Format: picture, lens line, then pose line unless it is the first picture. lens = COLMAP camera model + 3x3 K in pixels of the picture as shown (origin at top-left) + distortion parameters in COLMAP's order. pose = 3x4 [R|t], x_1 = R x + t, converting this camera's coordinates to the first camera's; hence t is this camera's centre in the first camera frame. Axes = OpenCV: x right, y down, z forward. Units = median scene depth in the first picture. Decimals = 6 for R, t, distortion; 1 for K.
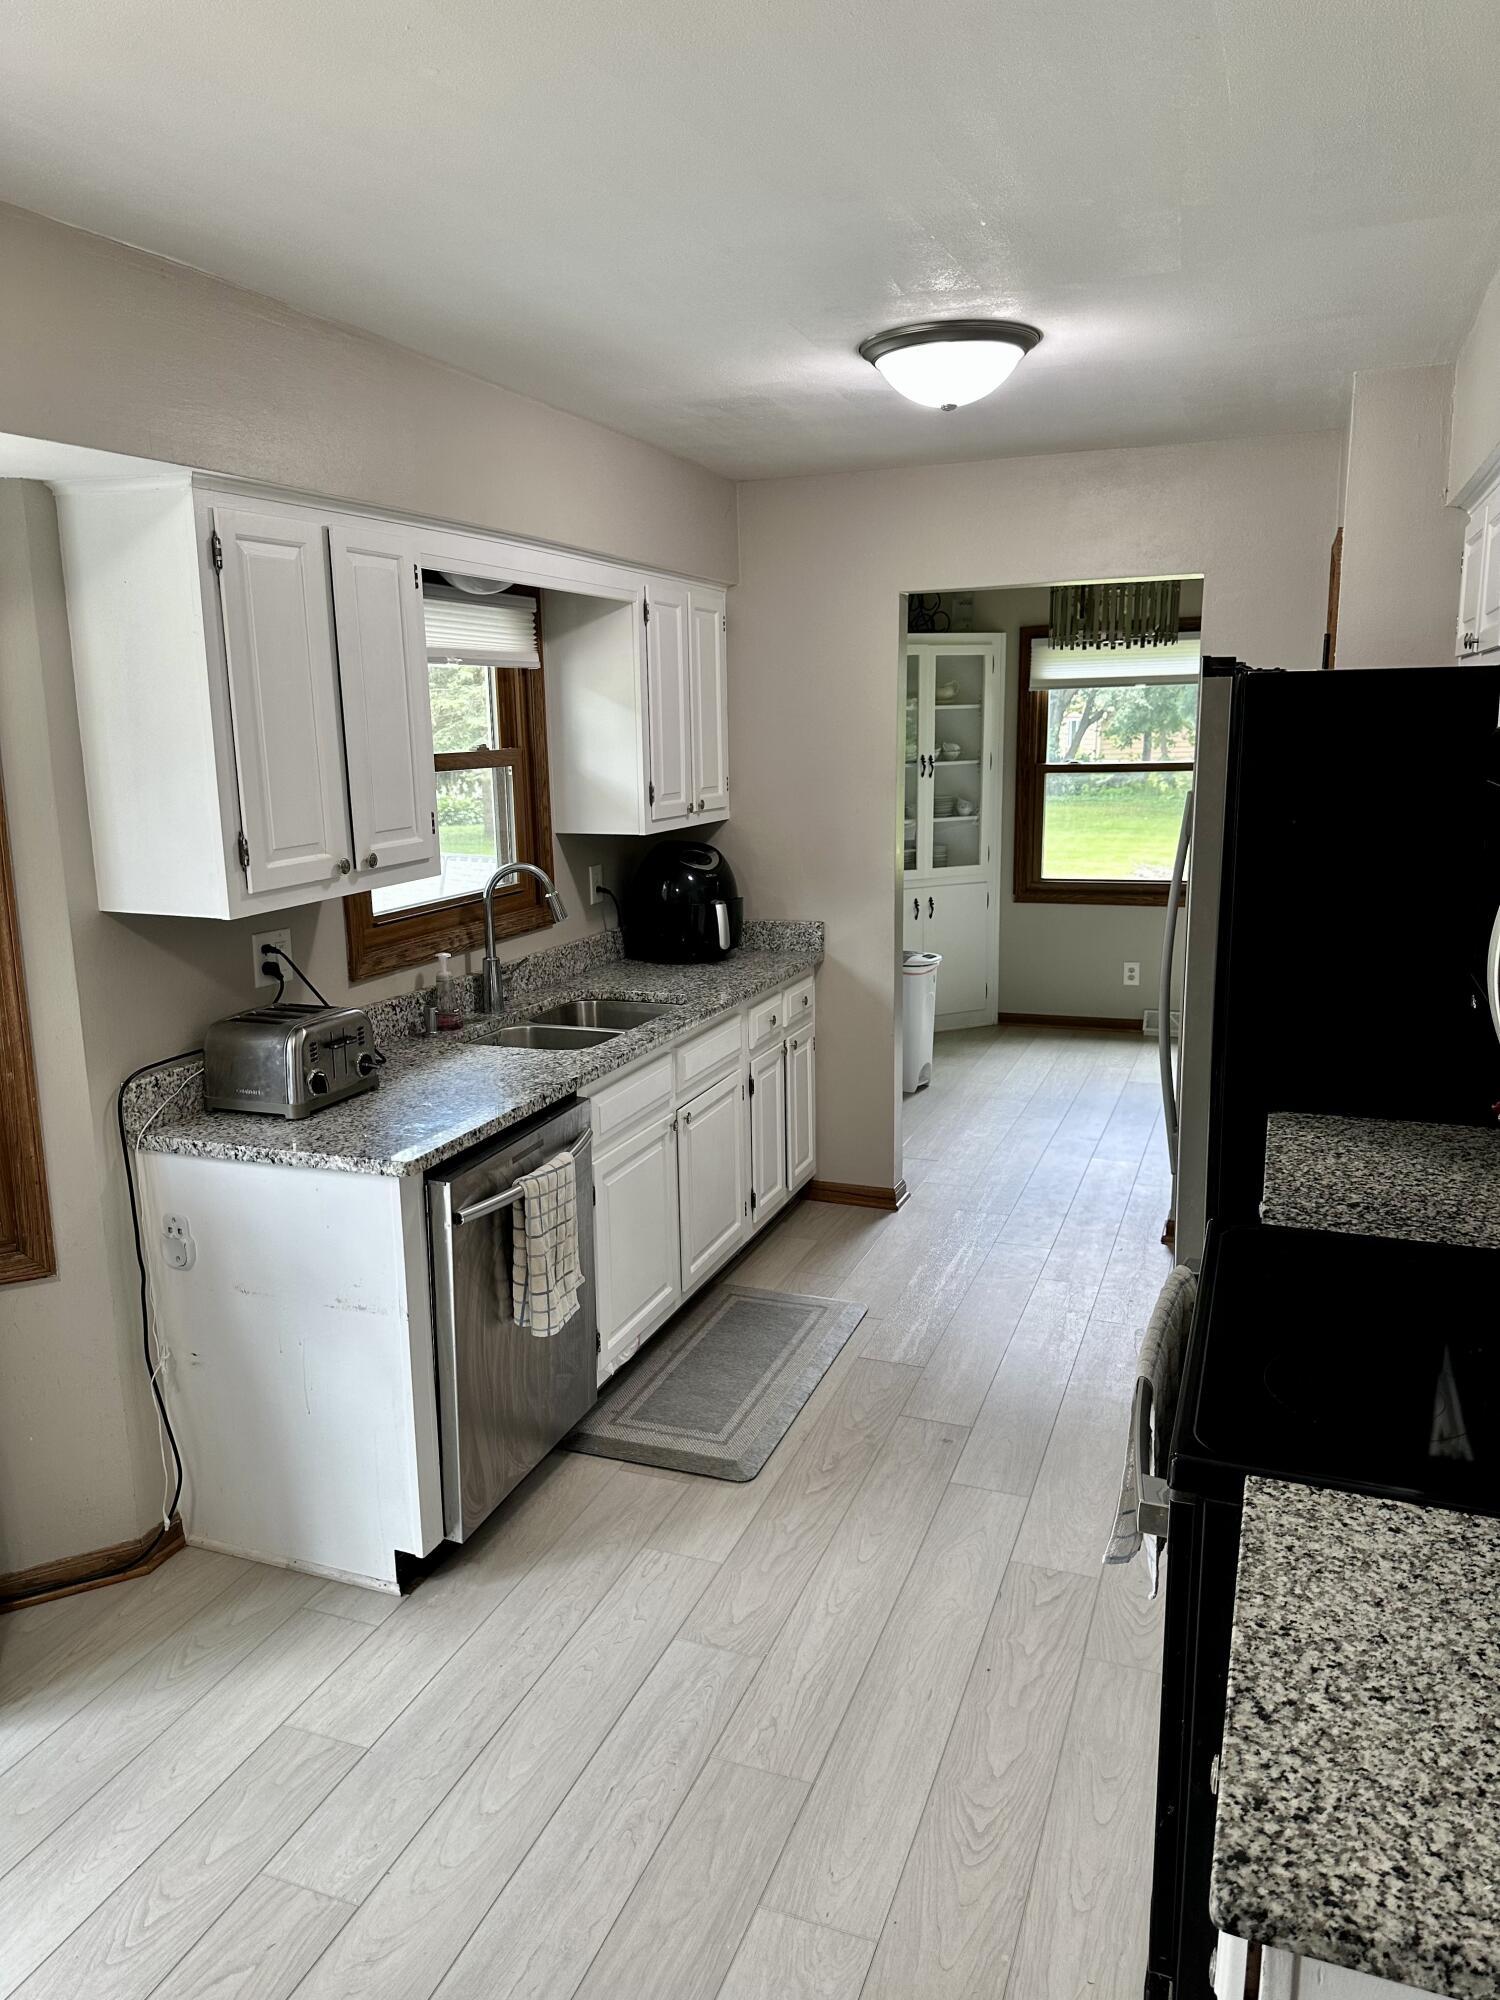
lens RADIAL K [[1402.6, 0, 745.6], [0, 1402.6, 1003.5], [0, 0, 1]] dist [0.071981, -0.087248]
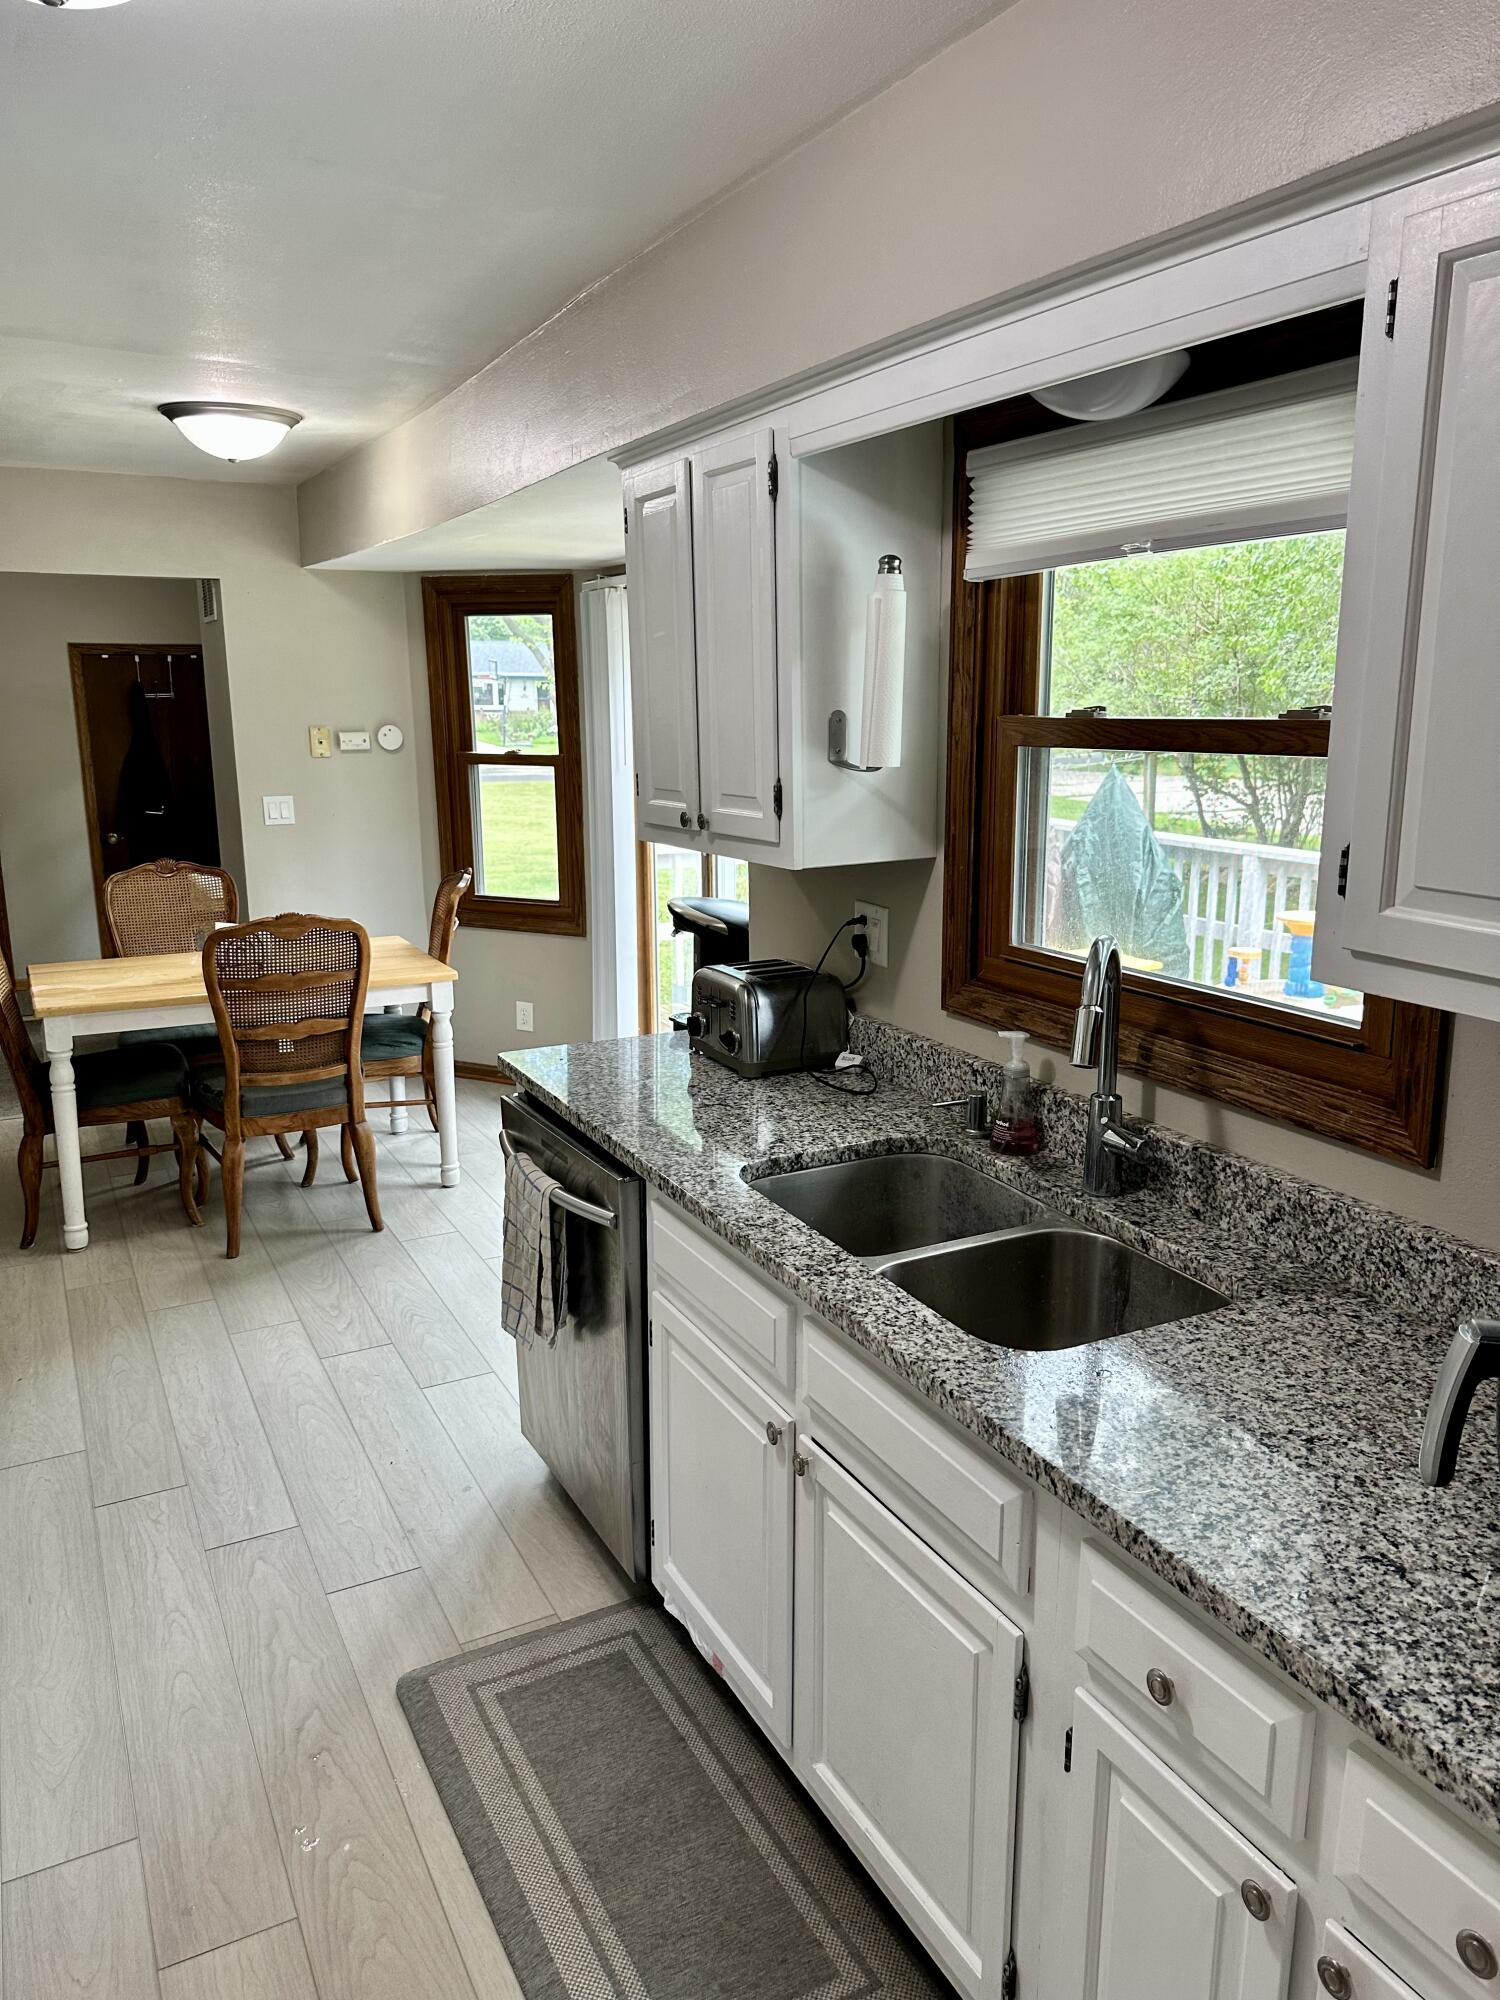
lens RADIAL K [[1402.6, 0, 759.5], [0, 1402.6, 985.0], [0, 0, 1]] dist [0.071981, -0.087248]
pose [[-0.655097, 0.176466, -0.734648, 0.413002], [-0.135393, 0.929184, 0.343927, -0.331507], [0.743314, 0.324772, -0.584813, 1.645827]]
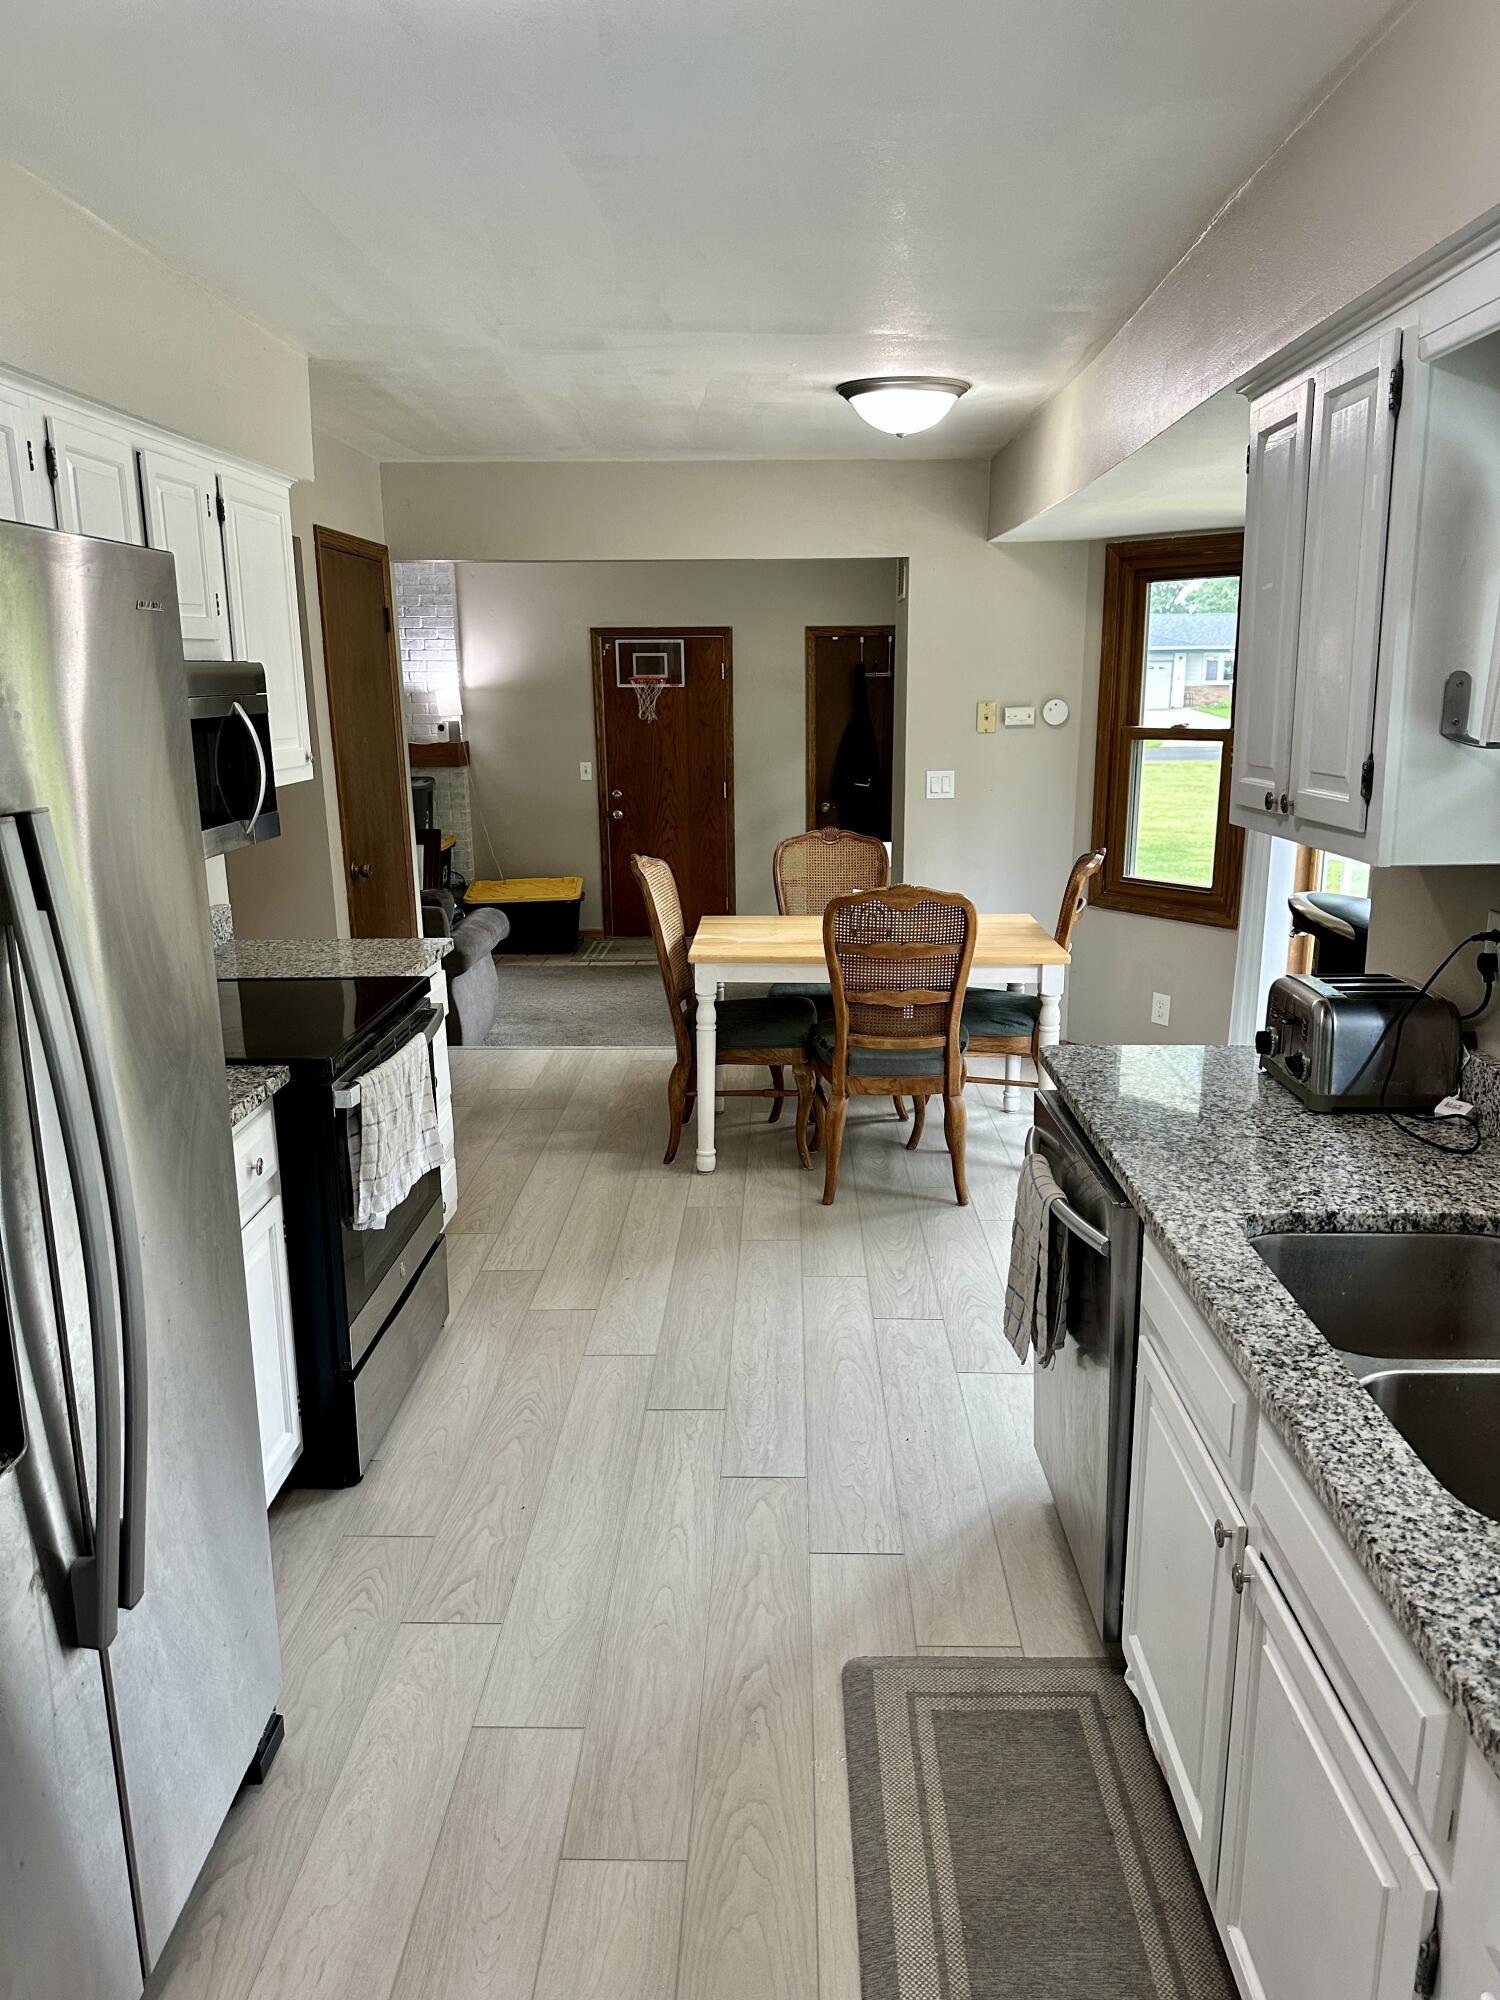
lens RADIAL K [[1402.6, 0, 767.7], [0, 1402.6, 999.6], [0, 0, 1]] dist [0.071981, -0.087248]
pose [[-0.937996, 0.102963, -0.331001, 0.286012], [-0.045947, 0.909515, 0.413124, -0.326097], [0.343586, 0.402718, -0.848391, 1.663255]]
